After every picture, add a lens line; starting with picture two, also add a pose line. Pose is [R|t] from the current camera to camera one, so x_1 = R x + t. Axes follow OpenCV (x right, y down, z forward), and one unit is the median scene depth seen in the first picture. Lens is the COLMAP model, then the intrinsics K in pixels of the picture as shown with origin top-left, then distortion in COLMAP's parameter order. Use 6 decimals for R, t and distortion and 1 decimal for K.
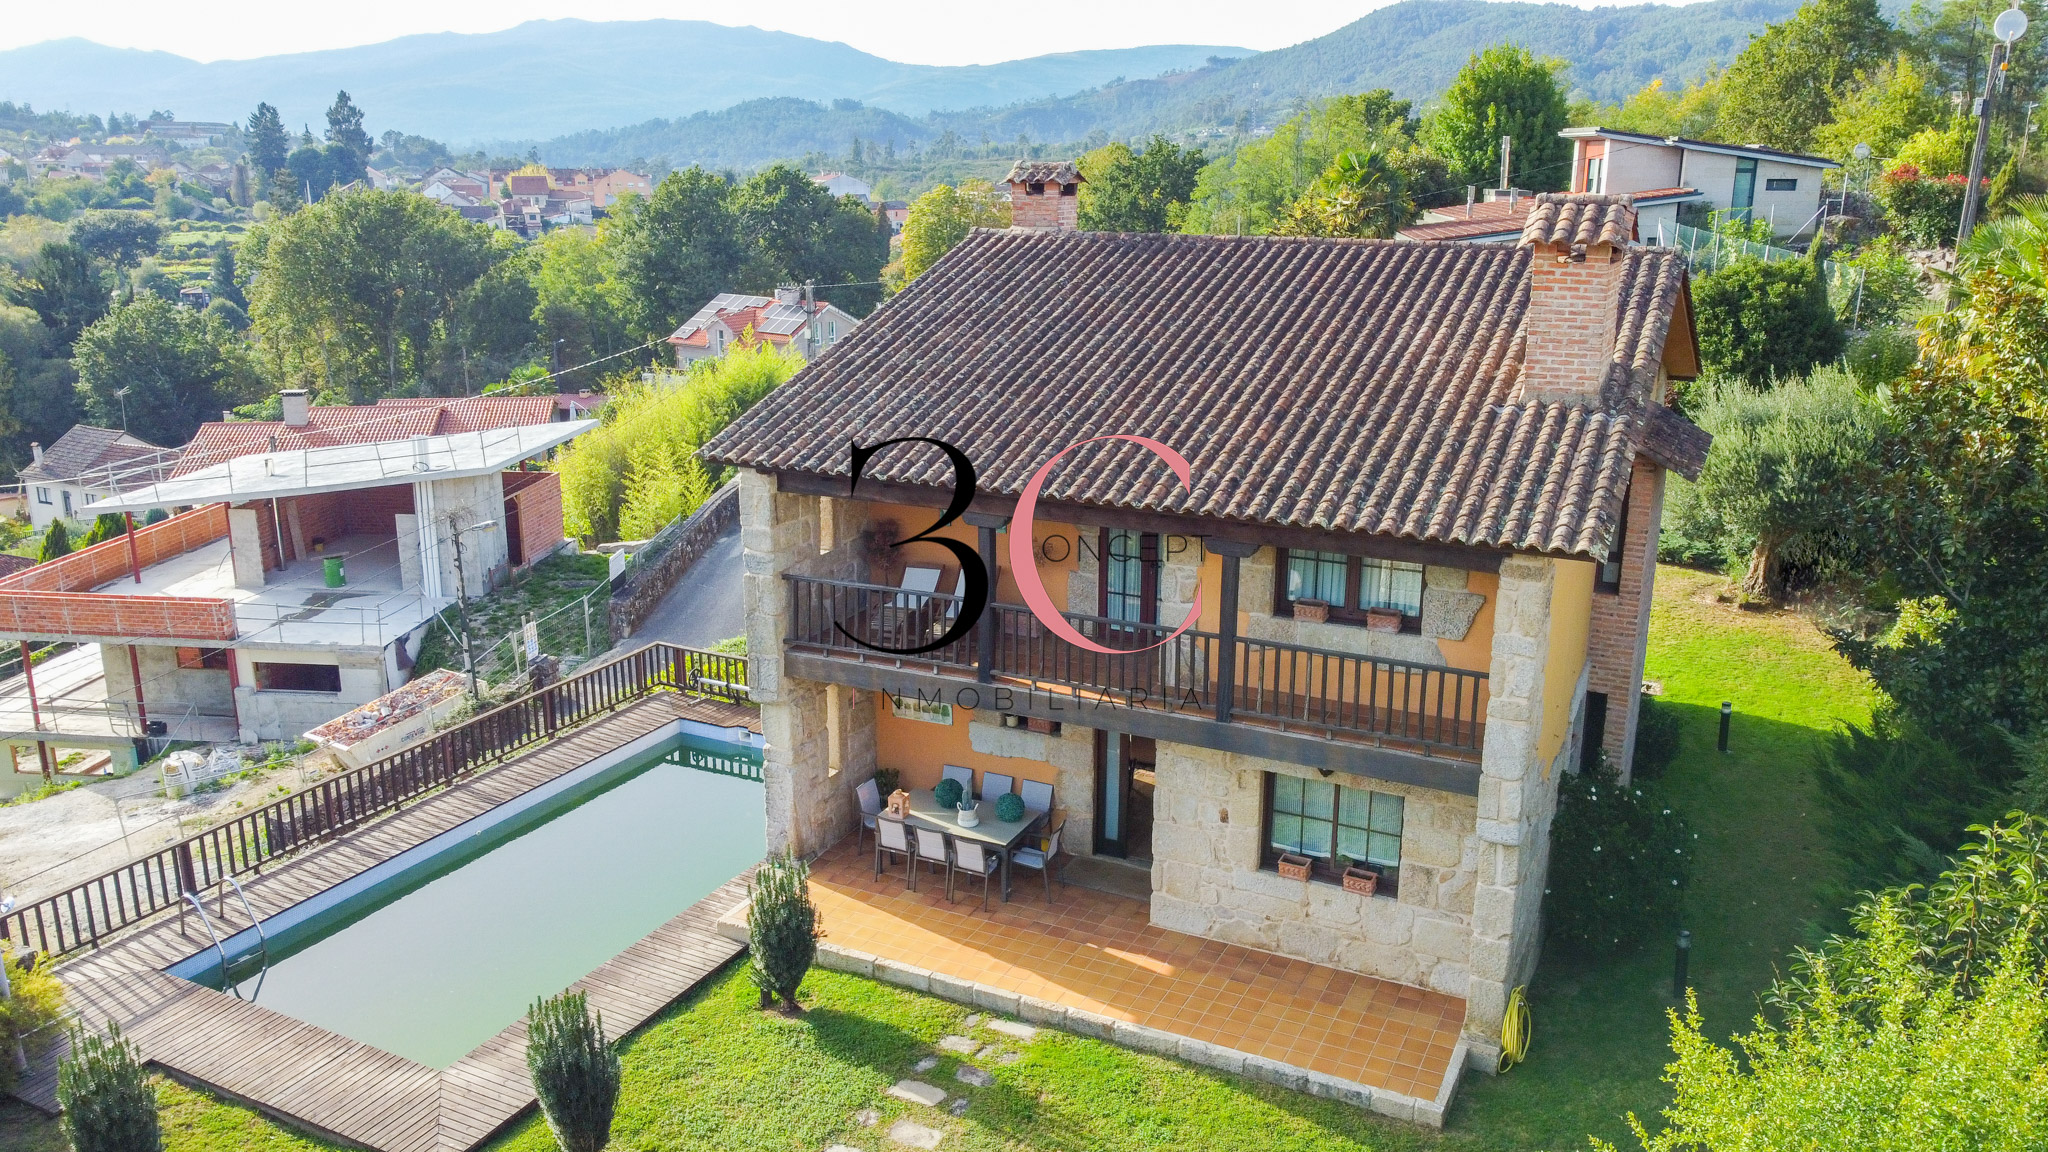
lens RADIAL K [[1556.5, 0, 1025.4], [0, 1556.5, 571.5], [0, 0, 1]] dist [-0.005626, 0.002613]
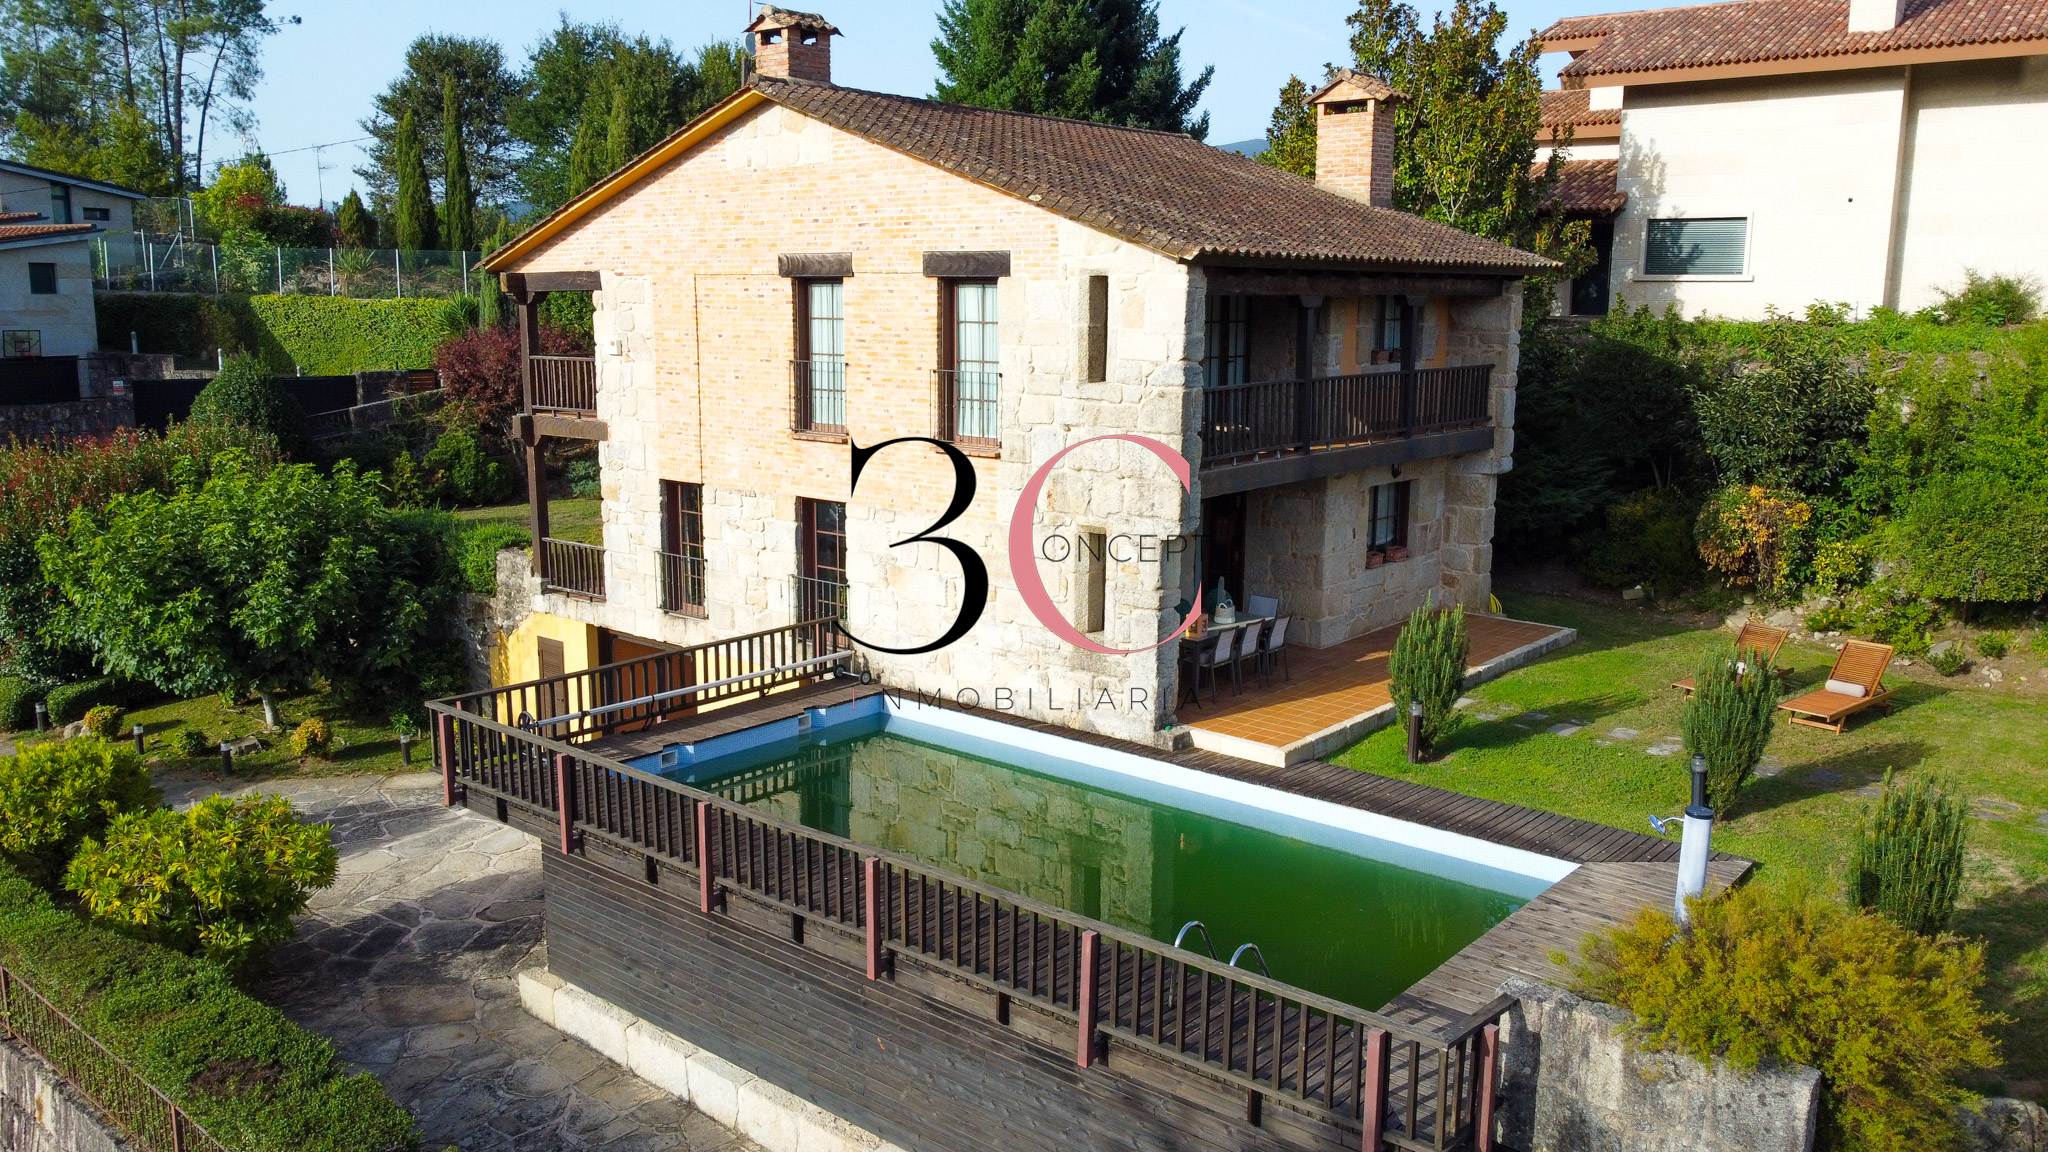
lens RADIAL K [[1556.5, 0, 1026.1], [0, 1556.5, 574.9], [0, 0, 1]] dist [-0.005626, 0.002613]
pose [[0.226185, -0.173410, 0.958525, -1.169968], [0.247396, 0.961987, 0.115658, -0.023810], [-0.942144, 0.210975, 0.260488, 0.939024]]
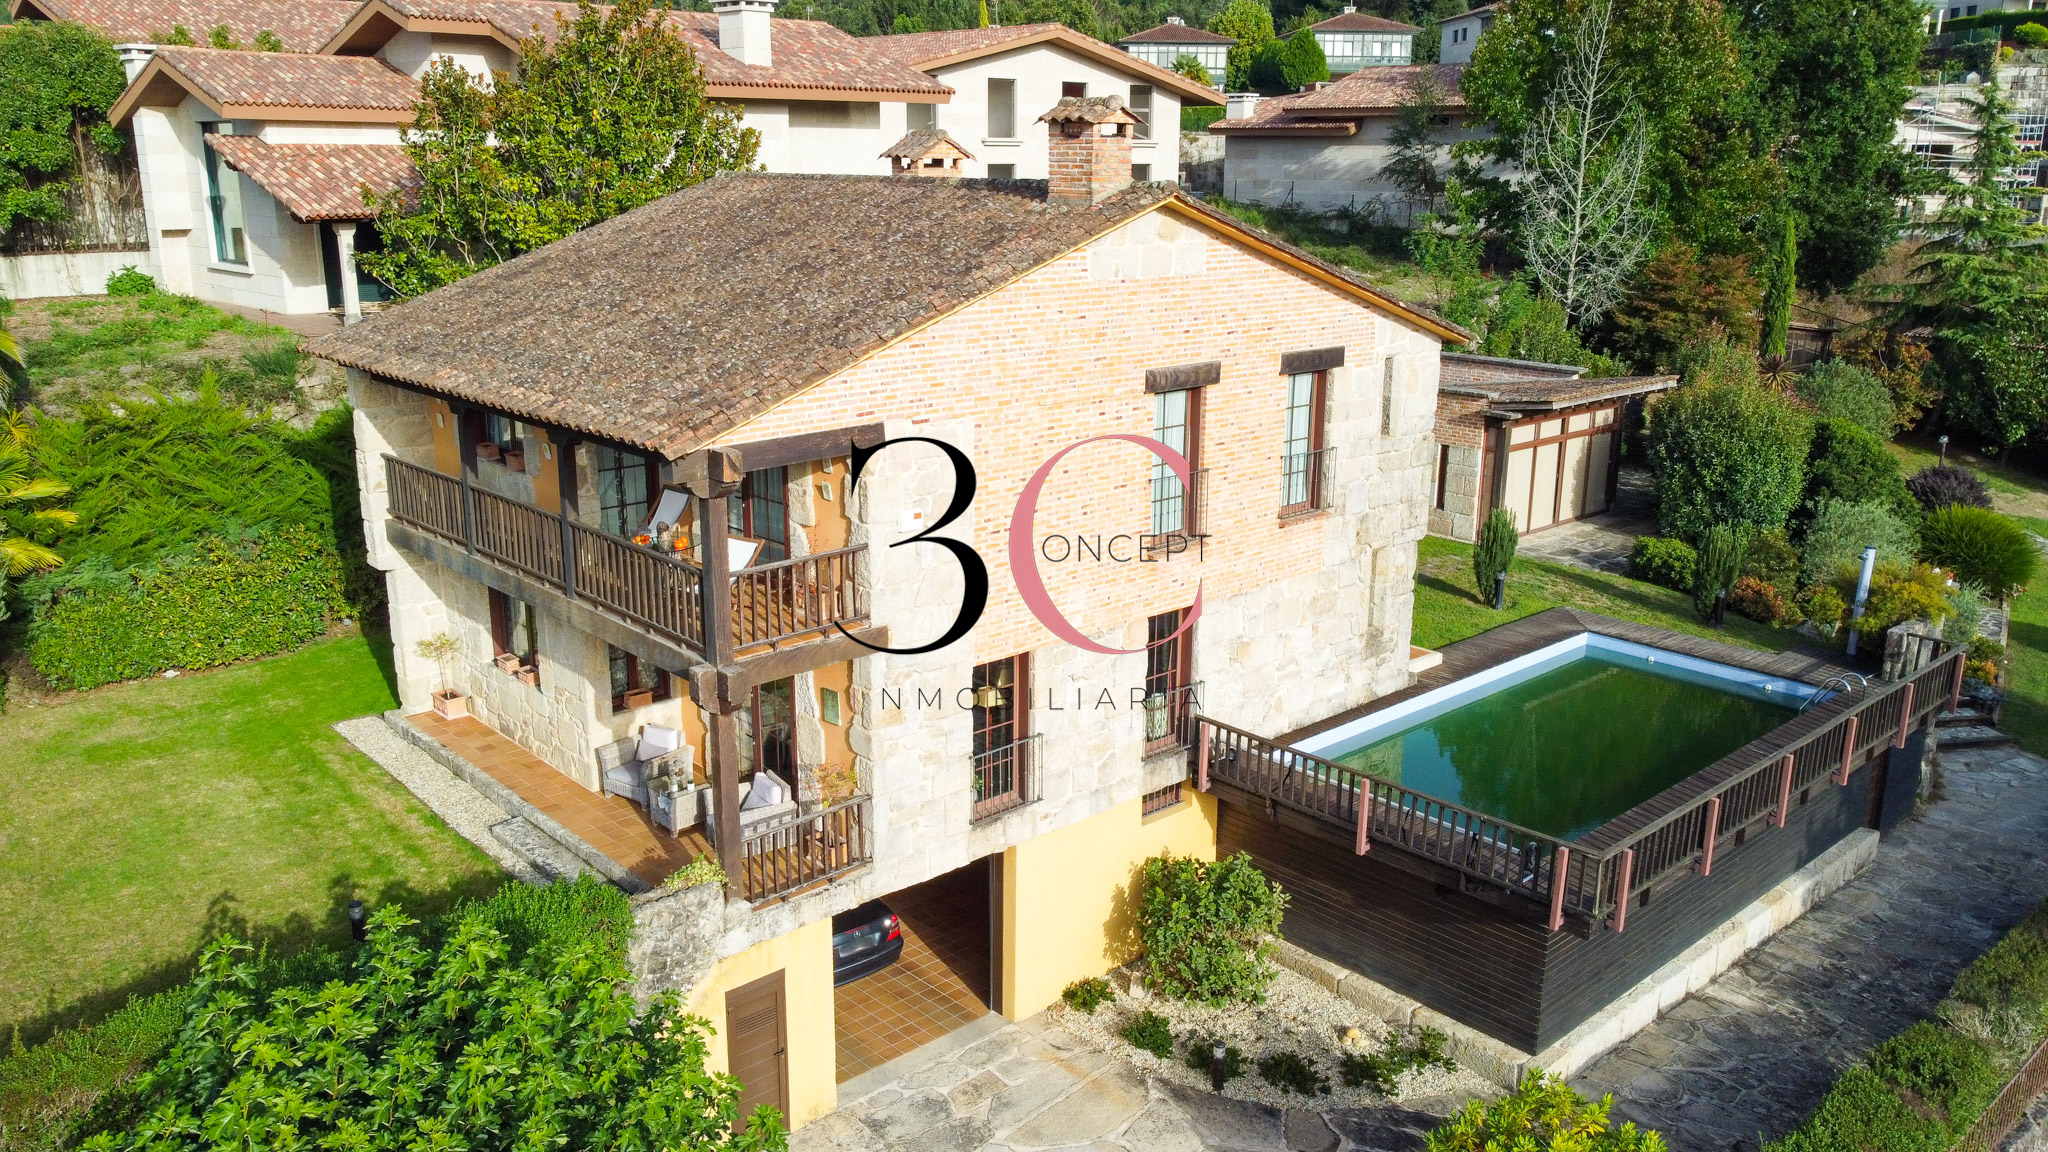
lens RADIAL K [[1556.5, 0, 1023.8], [0, 1556.5, 562.2], [0, 0, 1]] dist [-0.005626, 0.002613]
pose [[-0.936896, -0.096212, 0.336109, -0.242620], [0.083182, 0.872433, 0.481604, -0.649807], [-0.339568, 0.479171, -0.809375, 2.516409]]
